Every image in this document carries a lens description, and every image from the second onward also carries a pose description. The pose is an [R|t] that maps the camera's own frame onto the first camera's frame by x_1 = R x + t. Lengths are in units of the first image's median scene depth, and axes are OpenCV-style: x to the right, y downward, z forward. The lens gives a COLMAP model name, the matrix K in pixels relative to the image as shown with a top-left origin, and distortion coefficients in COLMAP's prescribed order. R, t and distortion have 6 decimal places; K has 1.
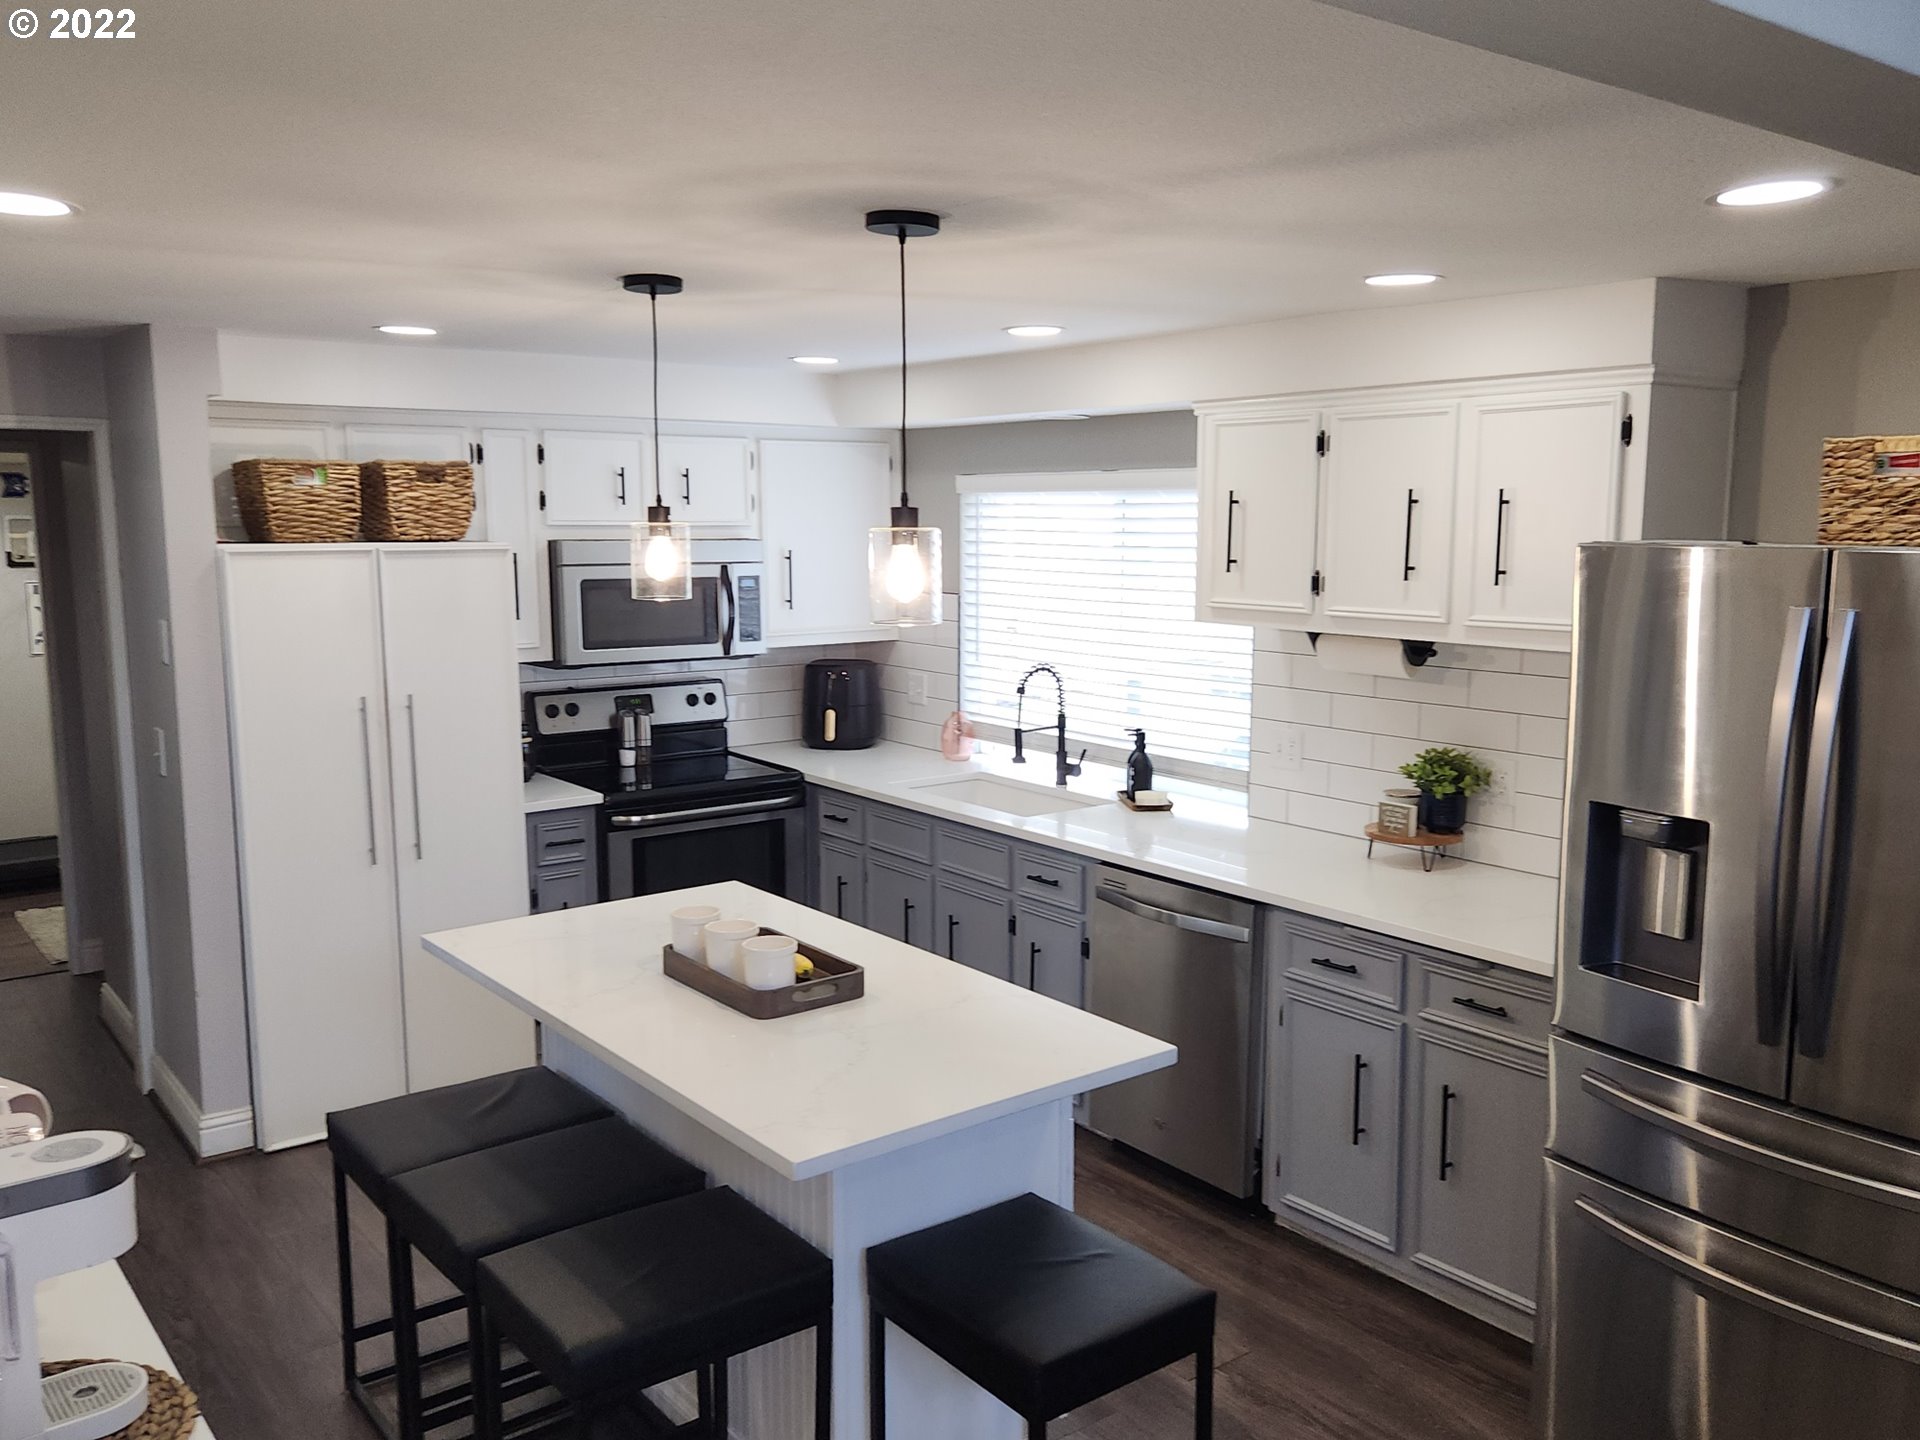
lens RADIAL K [[1568.4, 0, 960.0], [0, 1568.4, 720.0], [0, 0, 1]] dist [0.058269, -0.049854]
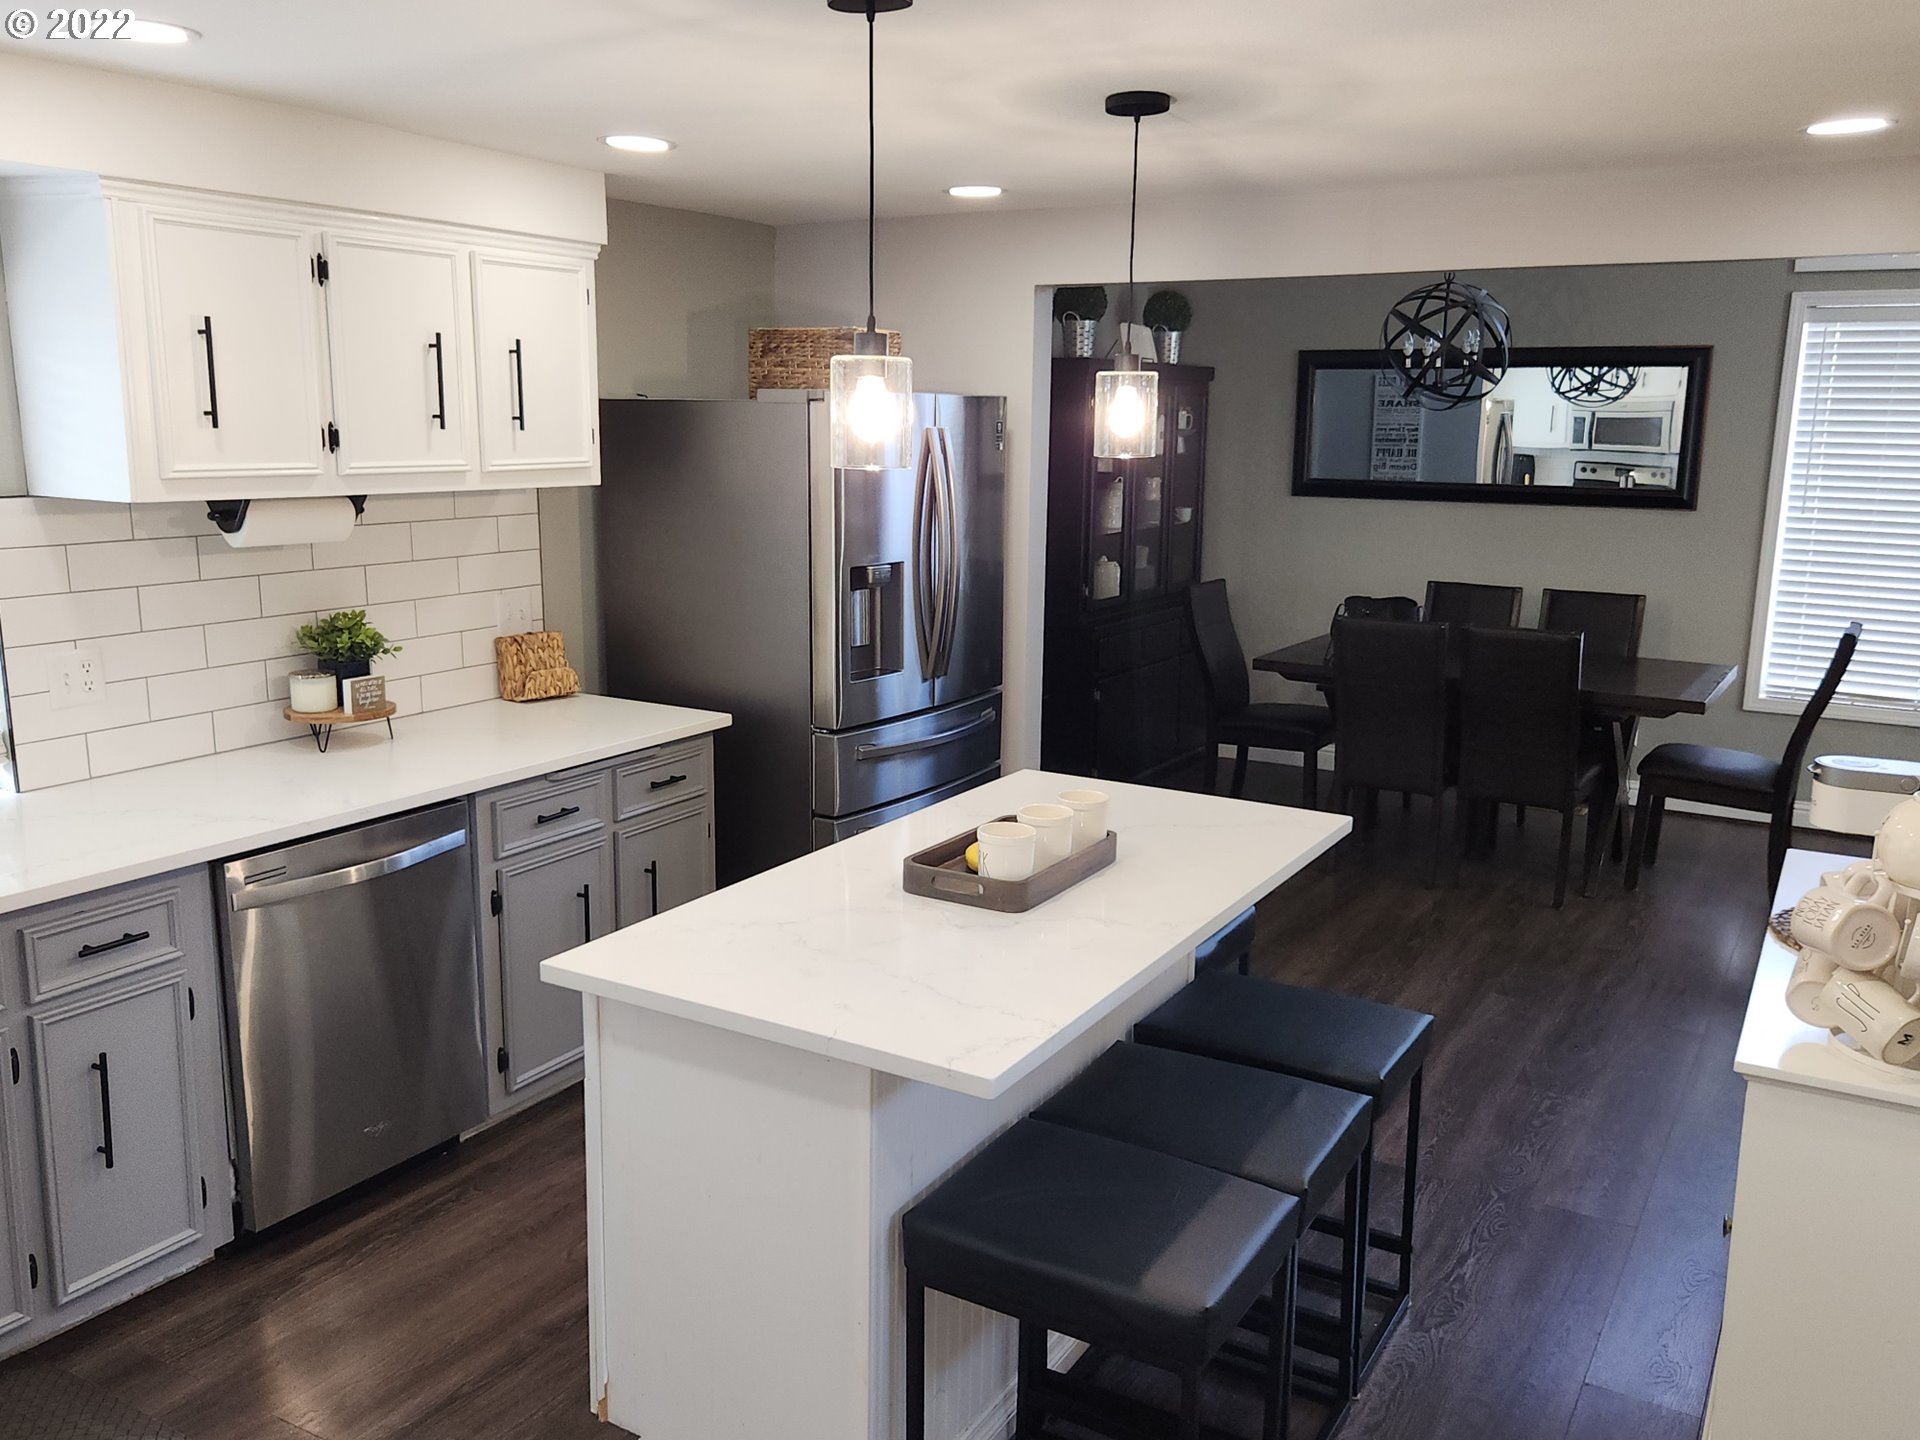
lens RADIAL K [[1568.4, 0, 960.0], [0, 1568.4, 720.0], [0, 0, 1]] dist [0.058269, -0.049854]
pose [[-0.384520, -0.188709, 0.903622, -0.712302], [0.101308, 0.964343, 0.244500, -0.116117], [-0.917541, 0.185559, -0.351691, 1.030355]]
